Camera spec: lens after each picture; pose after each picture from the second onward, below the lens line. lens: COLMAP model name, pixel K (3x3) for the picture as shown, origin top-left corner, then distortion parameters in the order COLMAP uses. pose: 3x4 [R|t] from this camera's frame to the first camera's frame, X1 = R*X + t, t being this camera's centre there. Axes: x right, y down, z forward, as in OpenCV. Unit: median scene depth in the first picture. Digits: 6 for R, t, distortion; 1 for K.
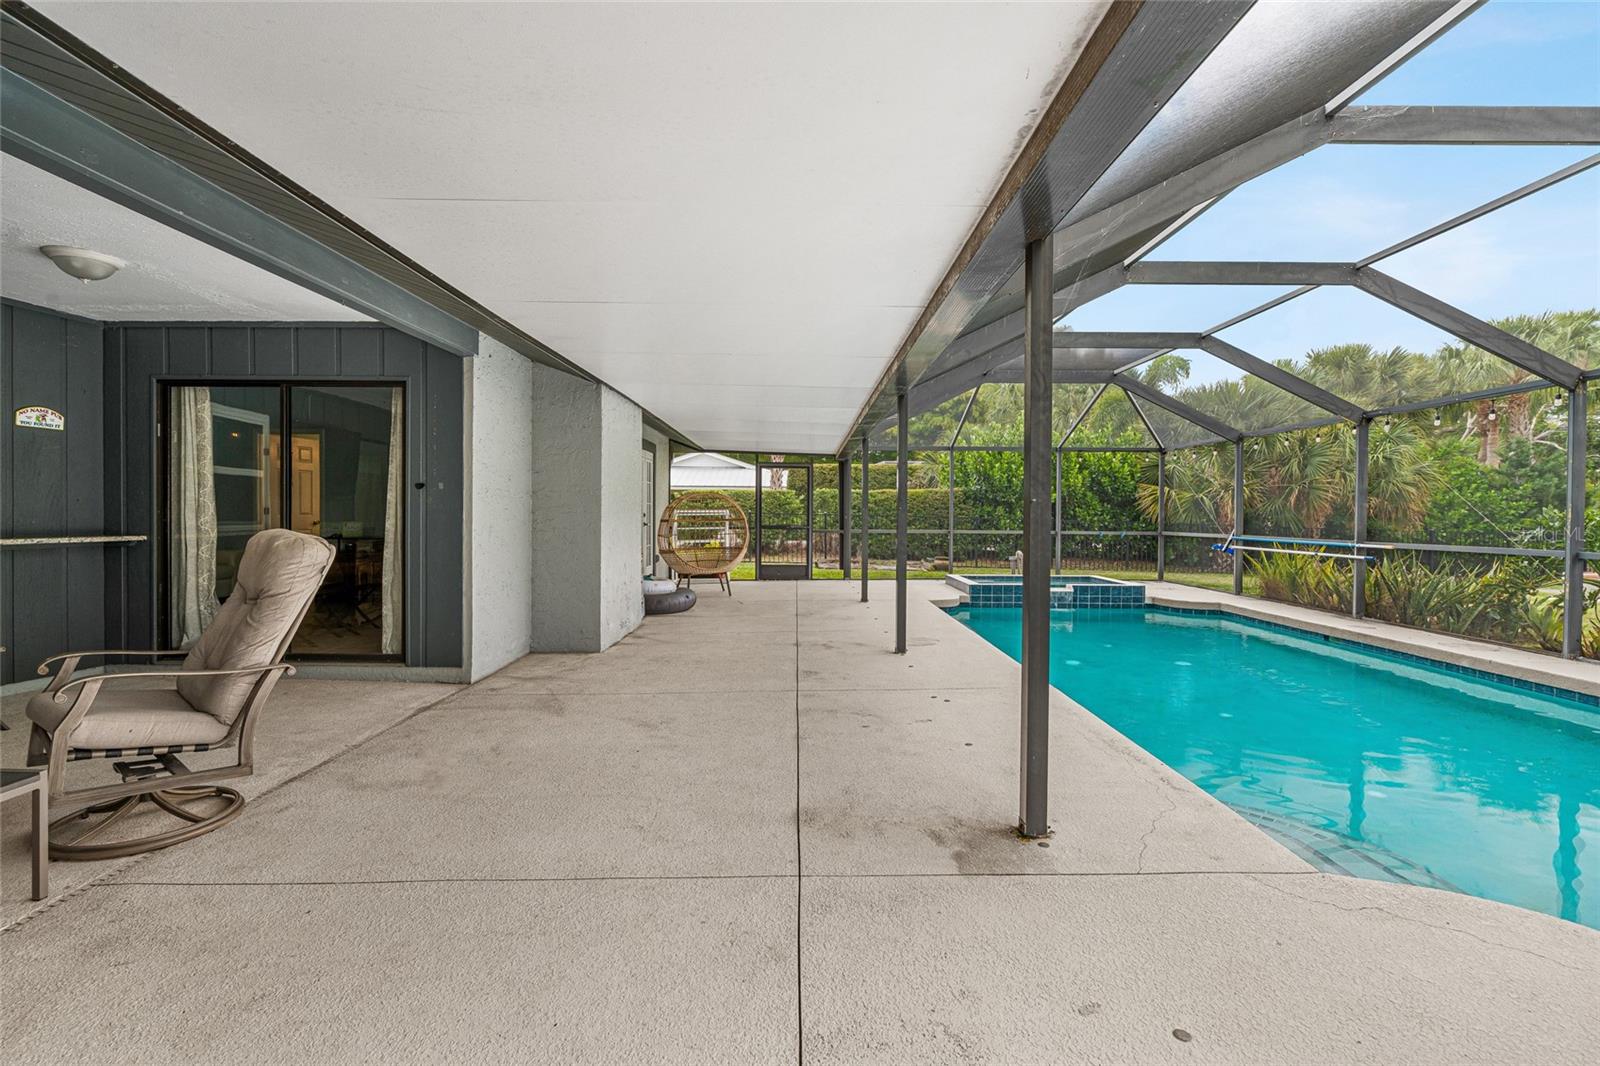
lens RADIAL K [[738.5, 0, 798.4], [0, 738.5, 522.2], [0, 0, 1]] dist [-0.004550, 0.002306]
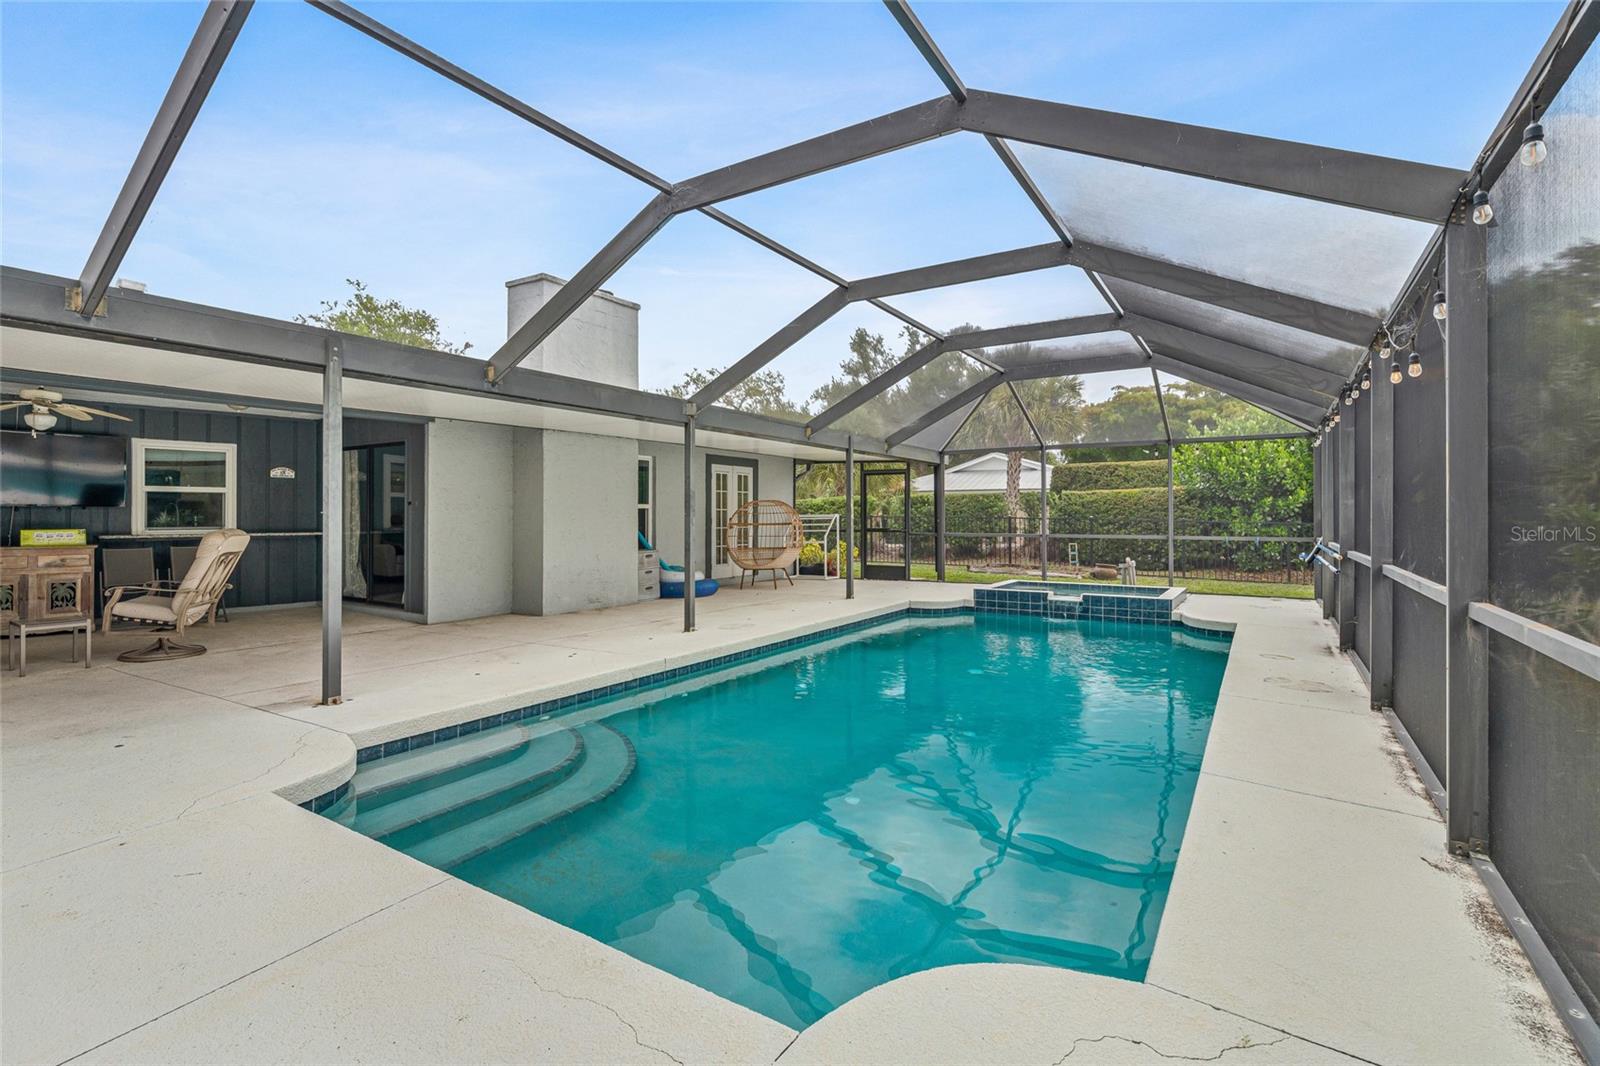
lens RADIAL K [[738.5, 0, 789.7], [0, 738.5, 525.0], [0, 0, 1]] dist [-0.004550, 0.002306]
pose [[0.841281, 0.000249, -0.540598, 0.529690], [-0.000922, 0.999999, -0.000974, 0.000036], [0.540597, 0.001318, 0.841280, 0.030145]]
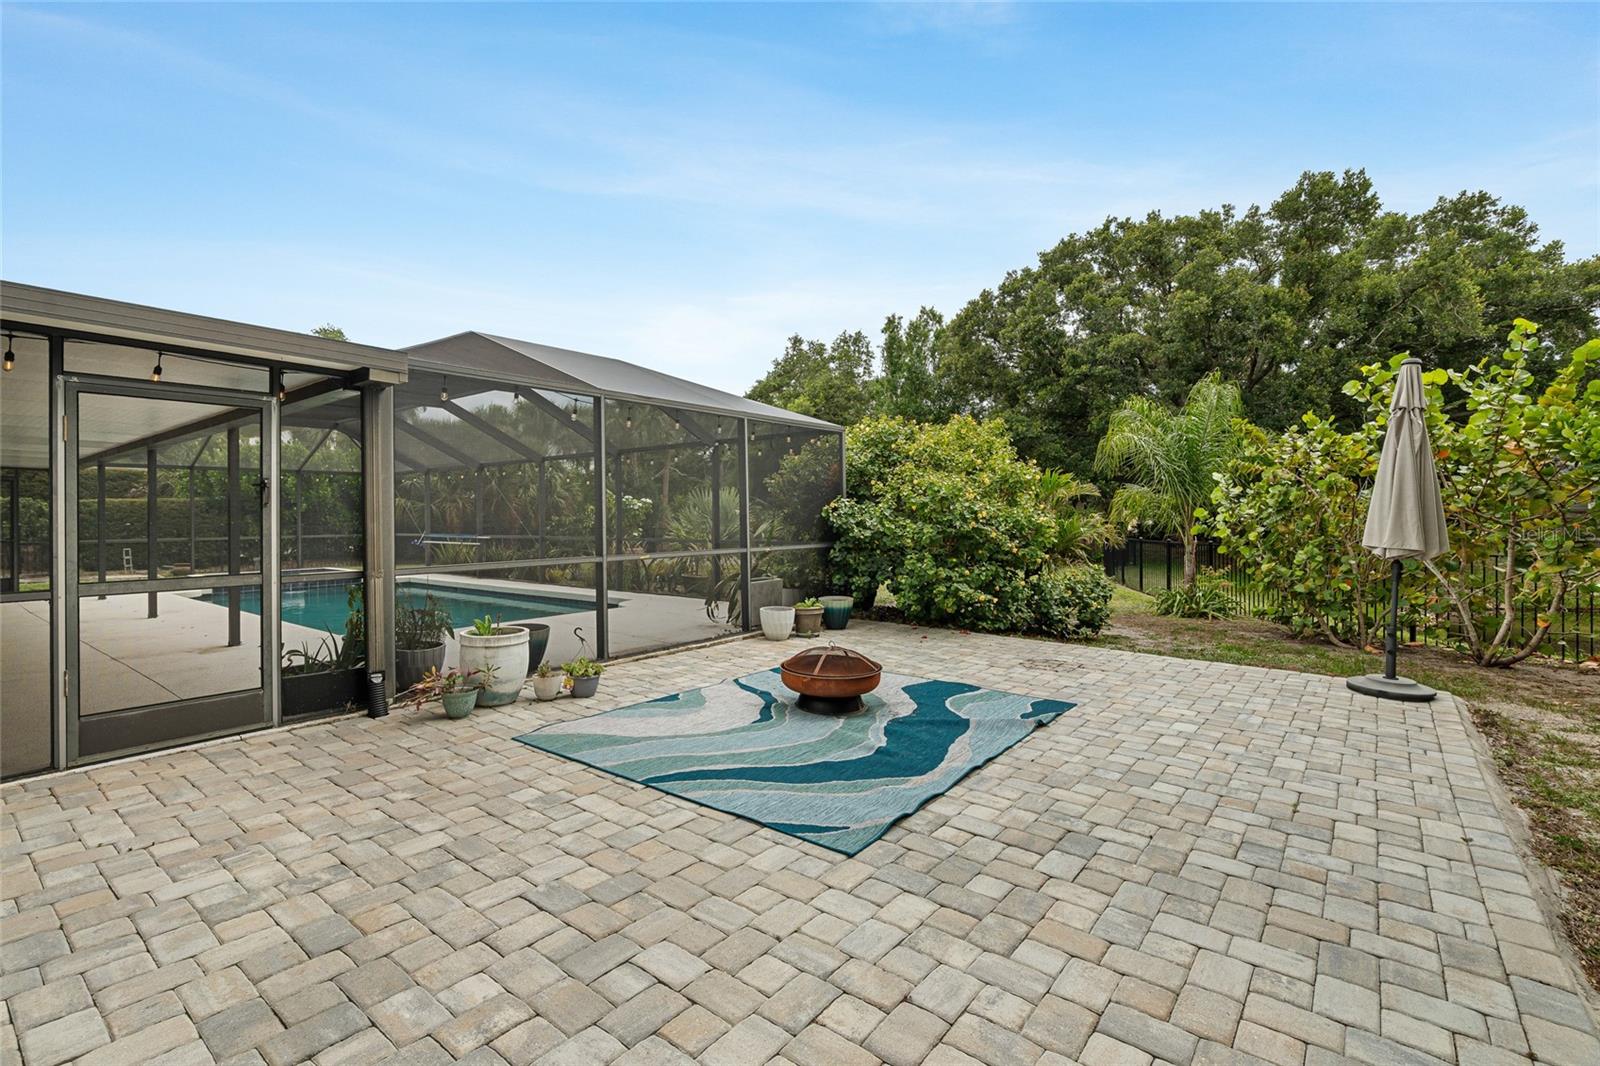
lens RADIAL K [[738.5, 0, 796.4], [0, 738.5, 516.3], [0, 0, 1]] dist [-0.004550, 0.002306]
pose [[0.628058, -0.013531, 0.778049, -0.118090], [0.022373, 0.999749, -0.000673, -0.001303], [-0.777845, 0.017830, 0.628203, -0.566536]]
